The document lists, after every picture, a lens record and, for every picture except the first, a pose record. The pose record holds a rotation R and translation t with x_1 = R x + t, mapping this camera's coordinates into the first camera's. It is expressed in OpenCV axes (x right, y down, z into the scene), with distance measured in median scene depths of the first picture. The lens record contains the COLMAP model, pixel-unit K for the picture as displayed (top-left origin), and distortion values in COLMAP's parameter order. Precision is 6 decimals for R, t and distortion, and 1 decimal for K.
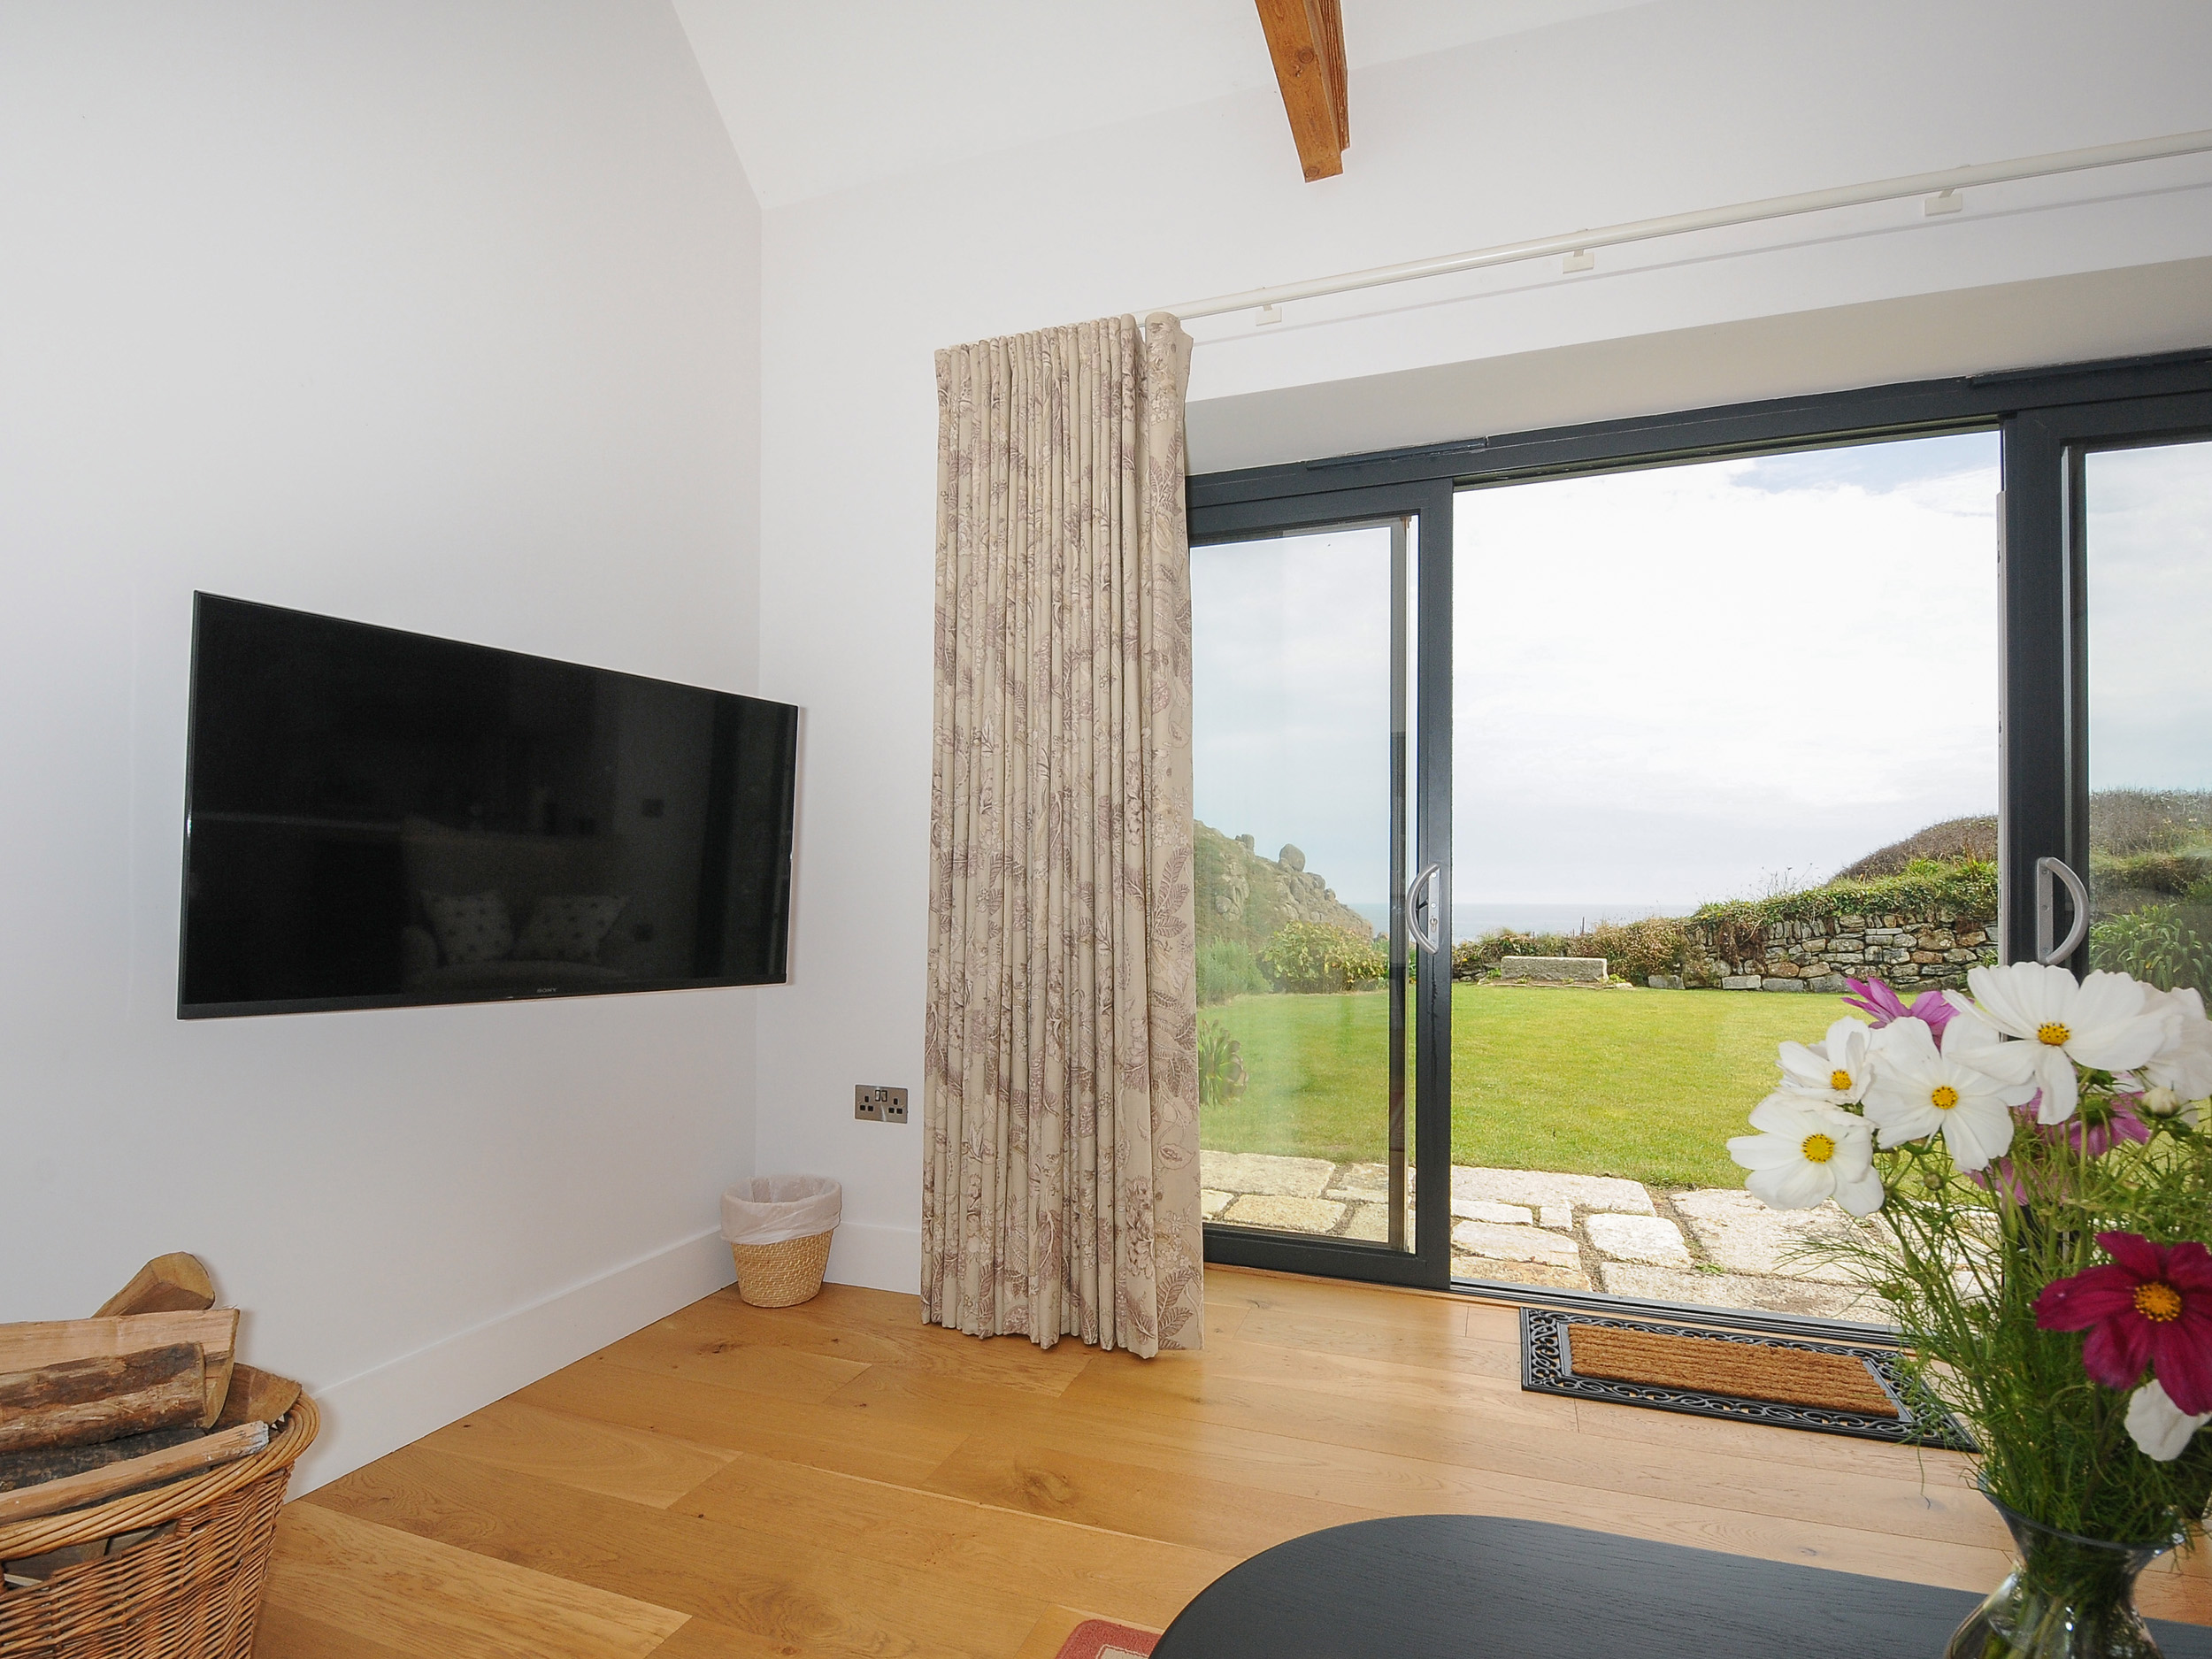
lens RADIAL K [[1077.8, 0, 1114.5], [0, 1077.8, 893.1], [0, 0, 1]] dist [0.001690, -0.004358]
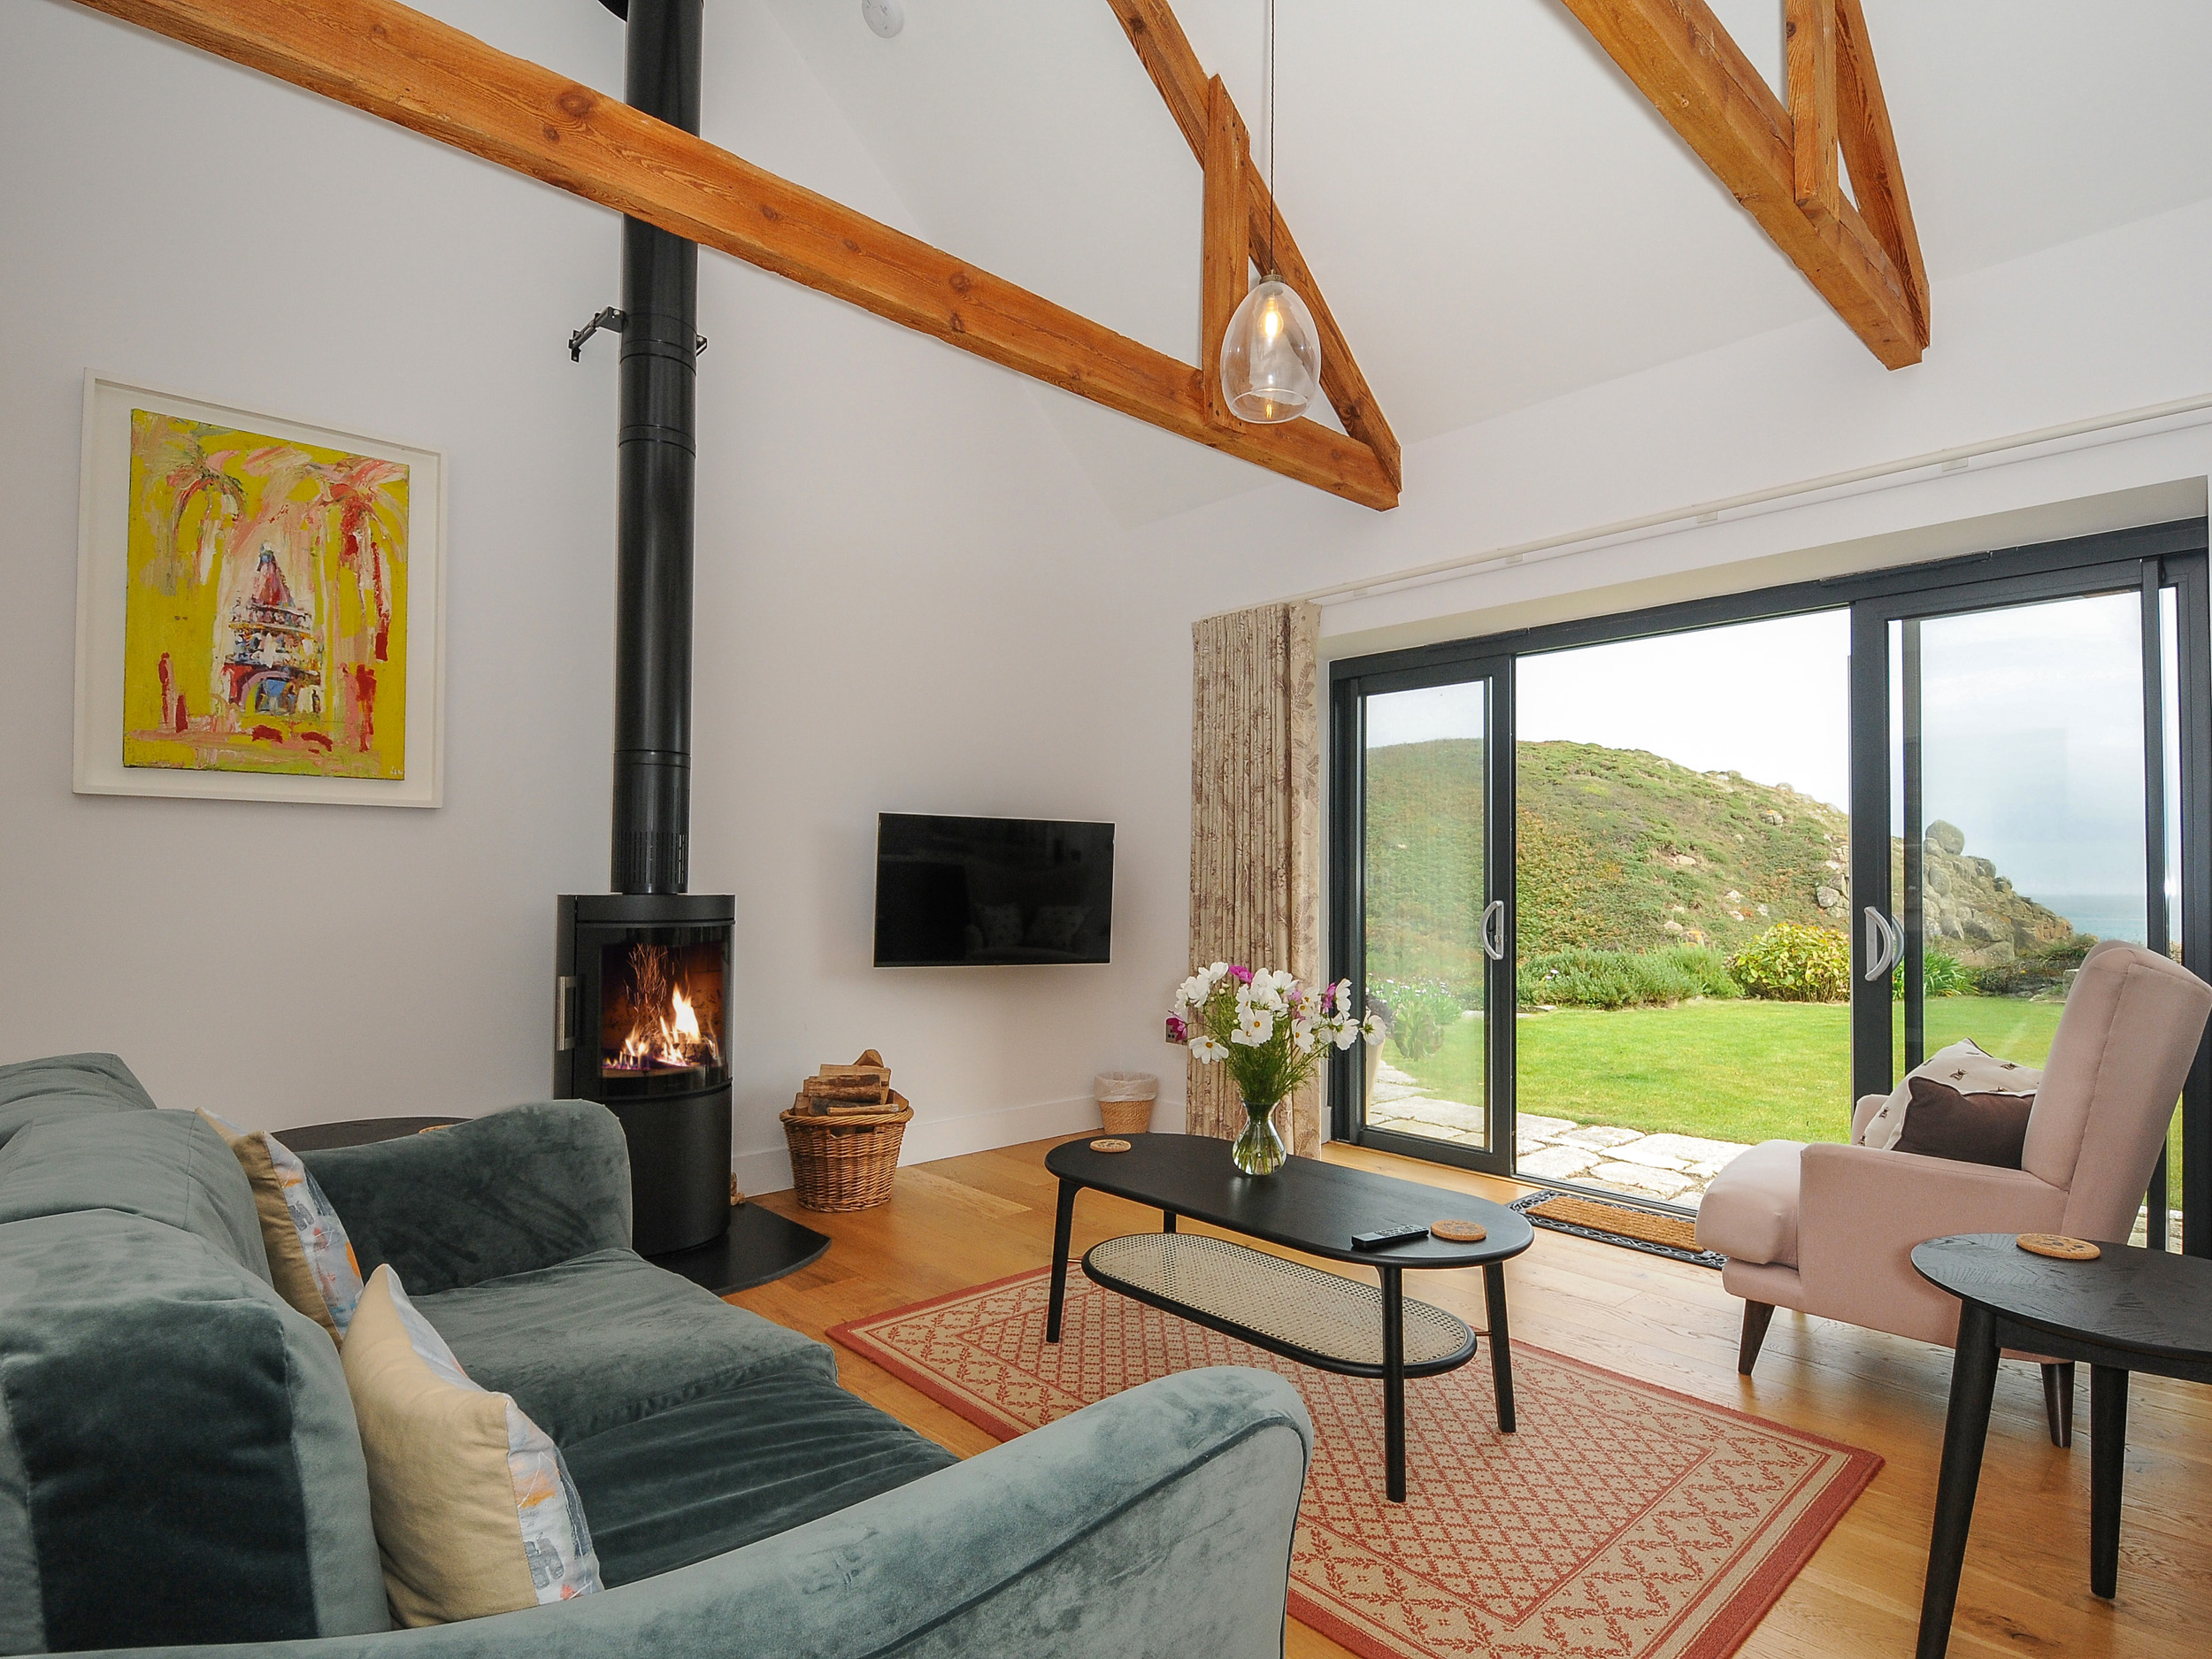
lens RADIAL K [[1128.8, 0, 1130.4], [0, 1128.8, 841.8], [0, 0, 1]] dist [0.020656, 0.000049]
pose [[0.893906, -0.016766, -0.447941, 0.603121], [0.001062, 0.999377, -0.035286, -0.060454], [0.448254, 0.031067, 0.893366, -0.768440]]
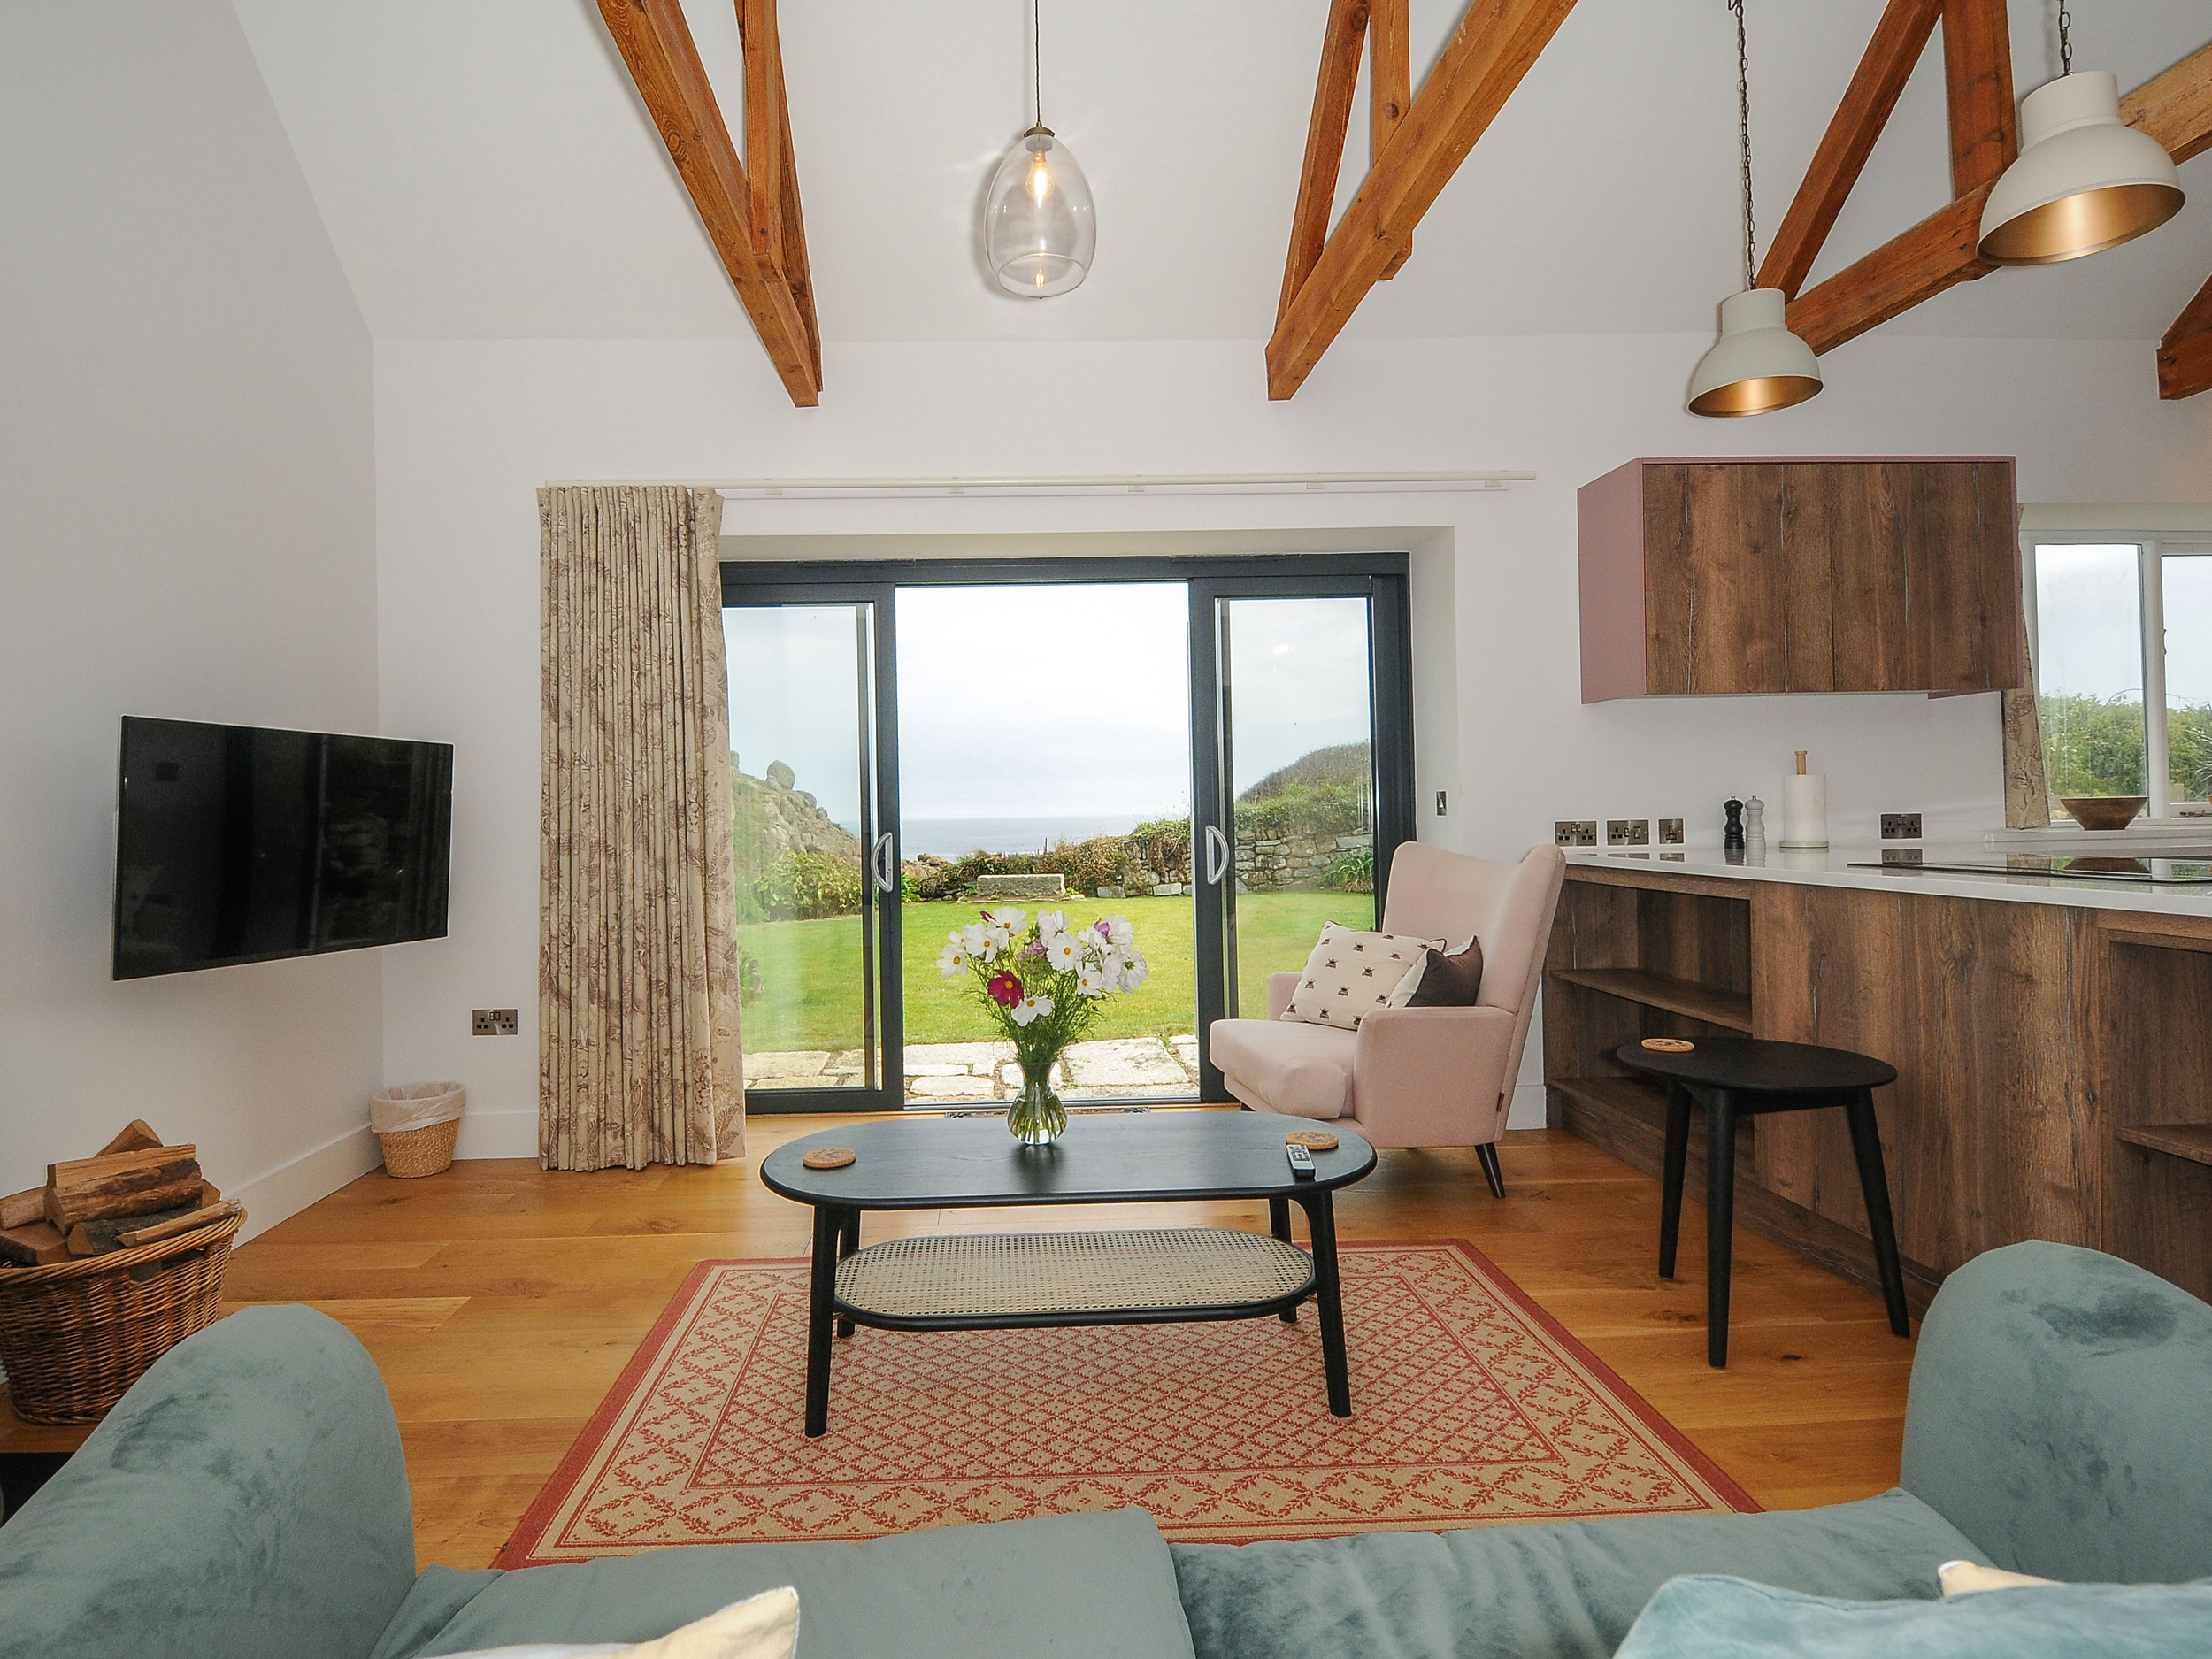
lens RADIAL K [[1144.5, 0, 1008.5], [0, 1144.5, 795.2], [0, 0, 1]] dist [0.011634, -0.000463]
pose [[0.935946, -0.018432, 0.351661, -0.125783], [0.023466, 0.999674, -0.010057, -0.065823], [-0.351361, 0.017664, 0.936073, -0.638904]]
